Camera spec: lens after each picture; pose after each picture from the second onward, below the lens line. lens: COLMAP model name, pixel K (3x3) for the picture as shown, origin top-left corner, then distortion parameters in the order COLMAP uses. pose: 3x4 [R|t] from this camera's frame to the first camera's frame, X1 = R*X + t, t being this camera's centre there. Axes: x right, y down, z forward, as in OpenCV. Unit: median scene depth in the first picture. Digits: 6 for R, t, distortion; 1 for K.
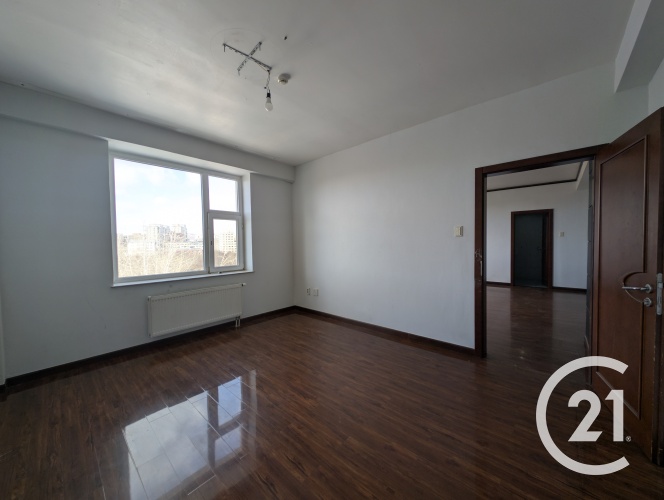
lens RADIAL K [[250.1, 0, 332.0], [0, 250.1, 250.0], [0, 0, 1]] dist [0.000002, 0.000005]
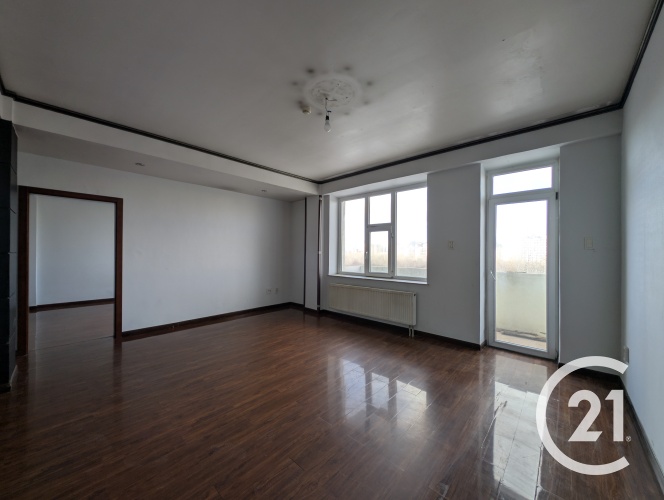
lens RADIAL K [[250.1, 0, 332.0], [0, 250.1, 250.0], [0, 0, 1]] dist [0.000002, 0.000005]
pose [[-0.018598, 0.008046, -0.999795, 0.923598], [-0.036623, 0.999291, 0.008723, -0.046476], [0.999156, 0.036778, -0.018291, 1.032334]]
